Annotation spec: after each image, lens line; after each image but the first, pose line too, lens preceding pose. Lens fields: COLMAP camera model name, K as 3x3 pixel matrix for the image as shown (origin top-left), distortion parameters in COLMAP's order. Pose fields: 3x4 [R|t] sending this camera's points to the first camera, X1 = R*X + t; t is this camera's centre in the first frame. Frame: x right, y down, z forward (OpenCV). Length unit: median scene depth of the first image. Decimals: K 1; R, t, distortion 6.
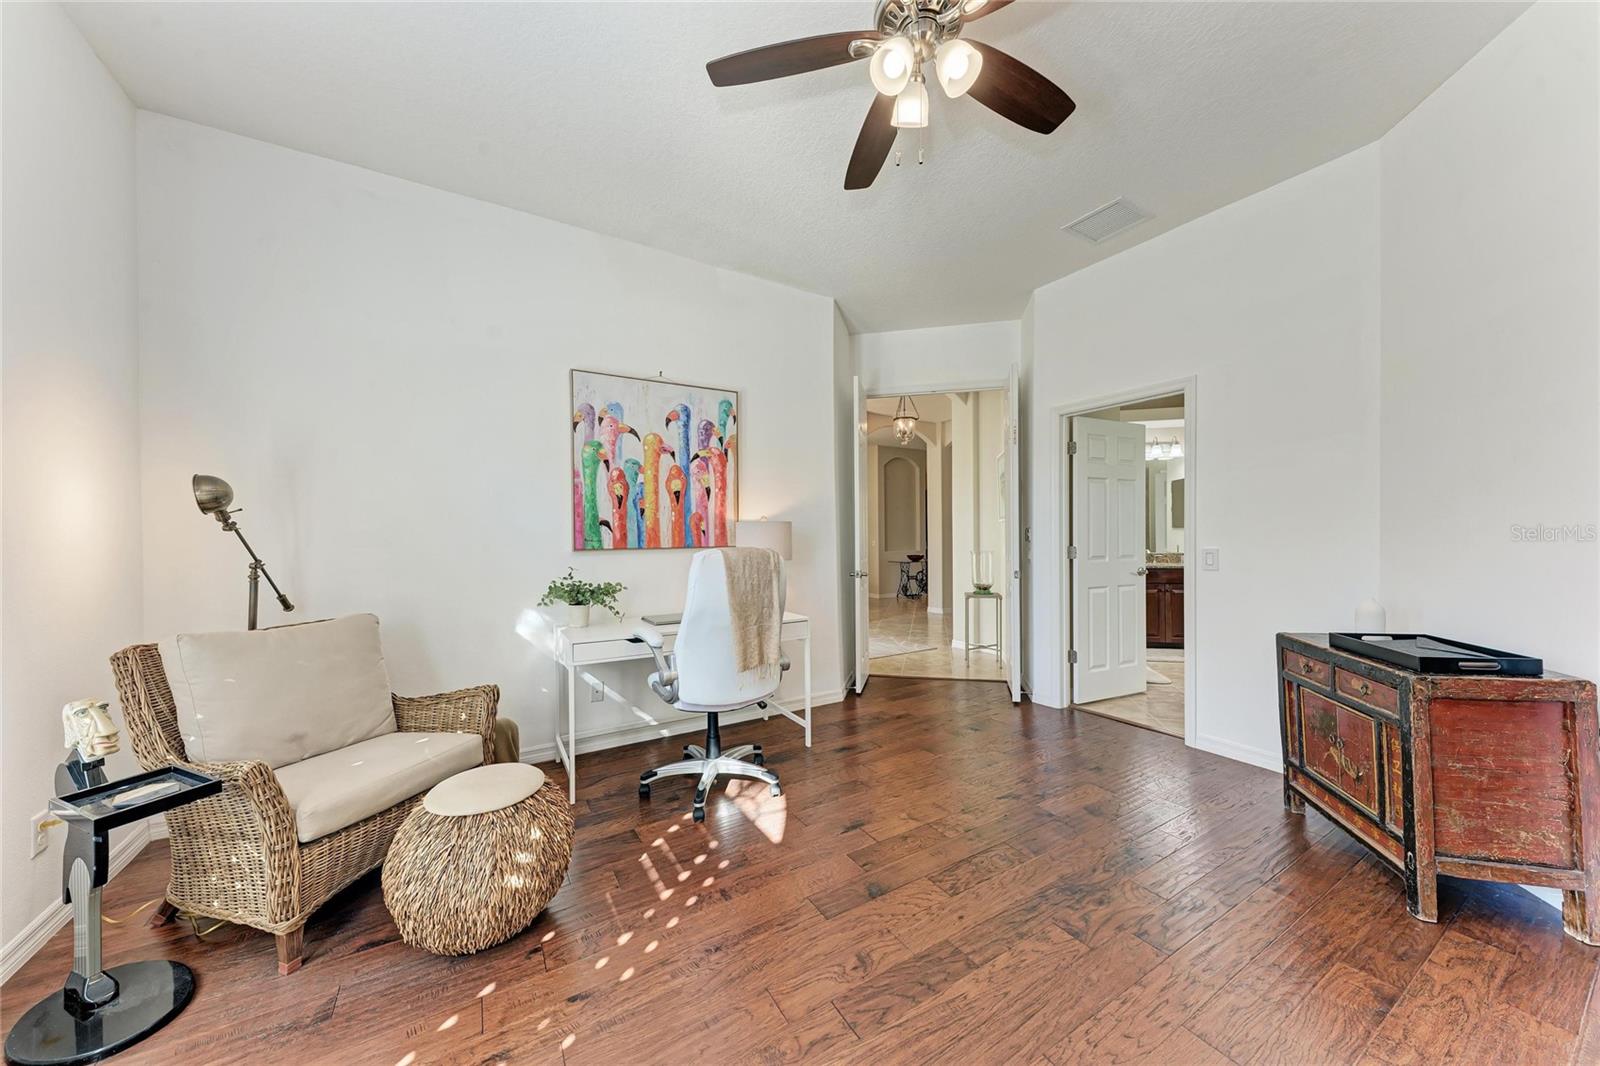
lens RADIAL K [[562.2, 0, 804.4], [0, 562.2, 536.1], [0, 0, 1]] dist [0.002759, 0.000130]
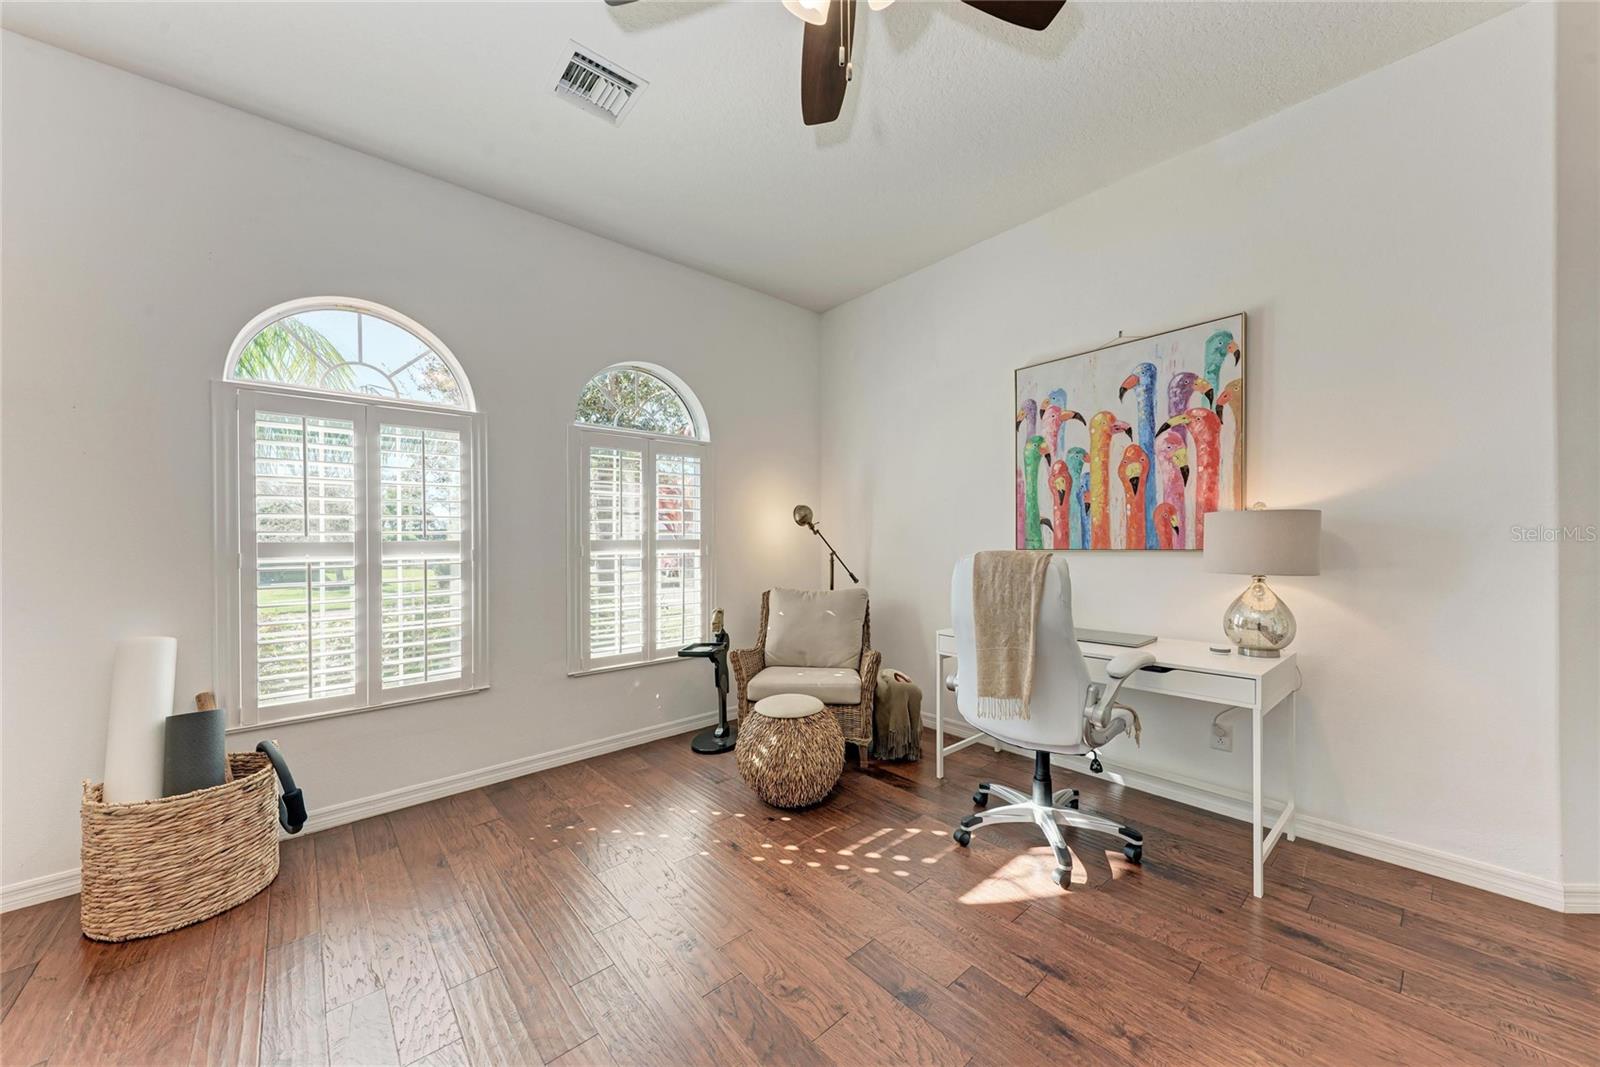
lens RADIAL K [[570.8, 0, 791.4], [0, 570.8, 542.2], [0, 0, 1]] dist [0.001268, 0.000113]
pose [[0.143184, 0.011109, -0.989634, 0.515209], [0.010330, 0.999866, 0.012719, -0.005052], [0.989642, -0.012044, 0.143050, 0.430623]]
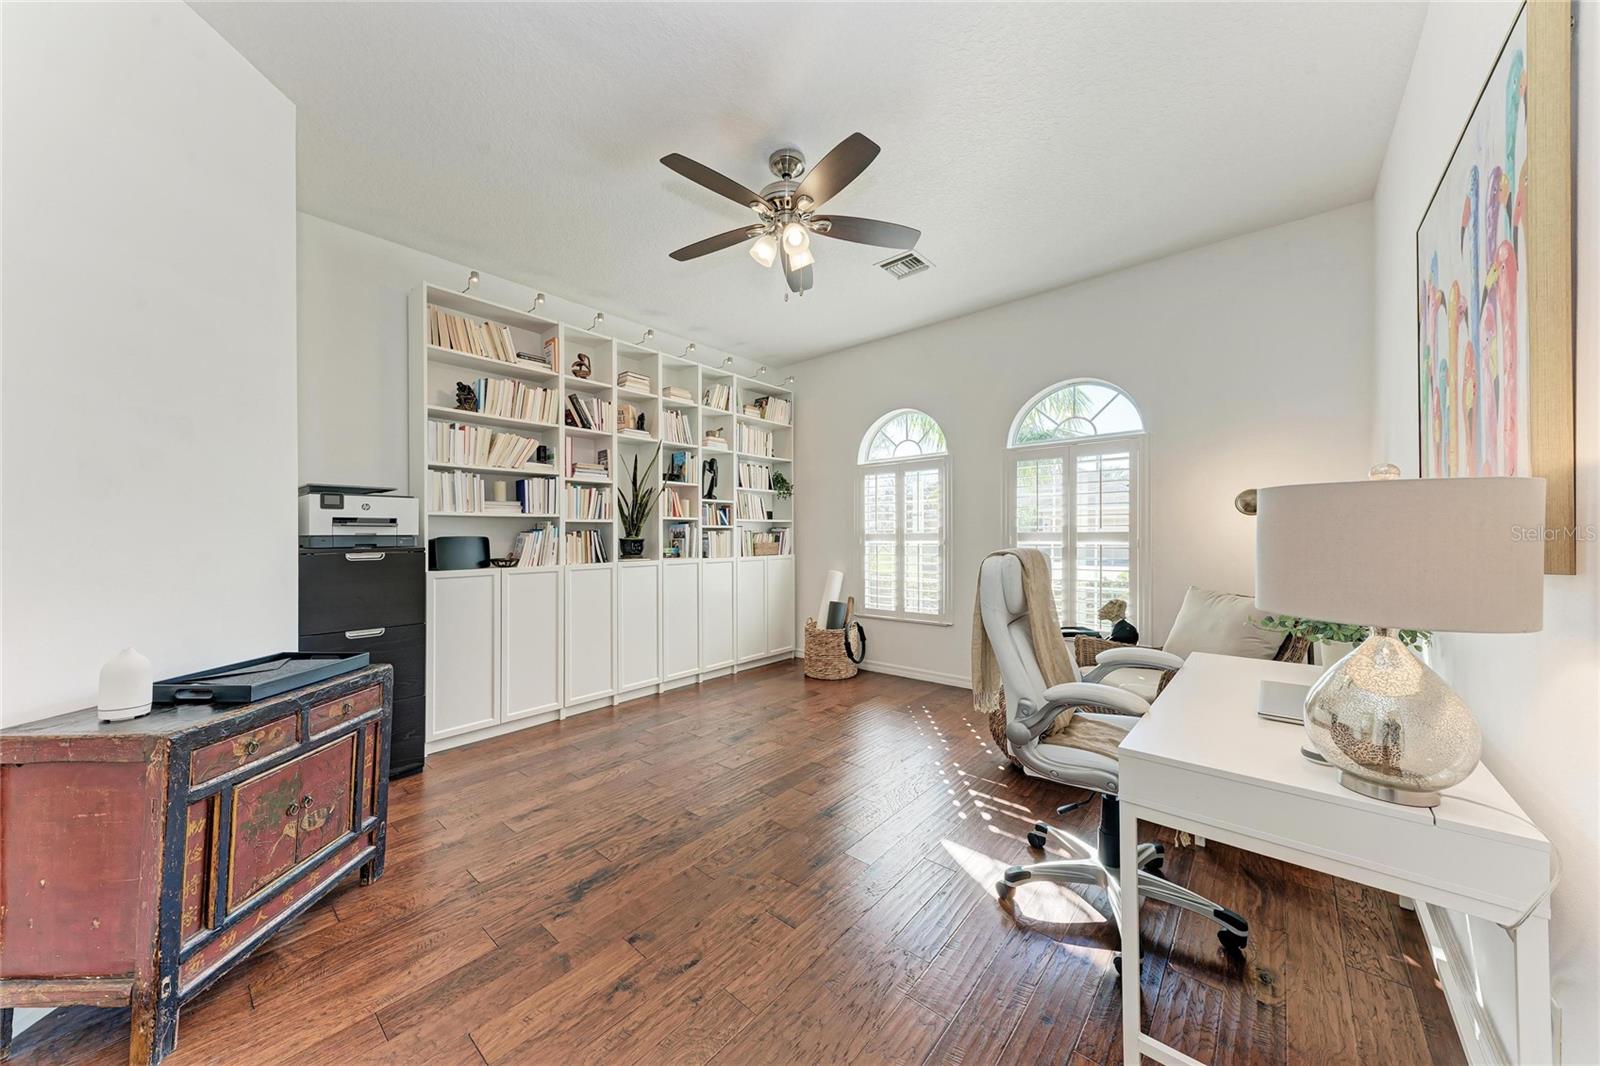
lens RADIAL K [[549.6, 0, 802.3], [0, 549.6, 537.2], [0, 0, 1]] dist [0.012970, -0.004310]
pose [[-0.959190, 0.014562, -0.282388, 0.313873], [0.012613, 0.999882, 0.008718, -0.007037], [0.282482, 0.004800, -0.959261, 1.284357]]
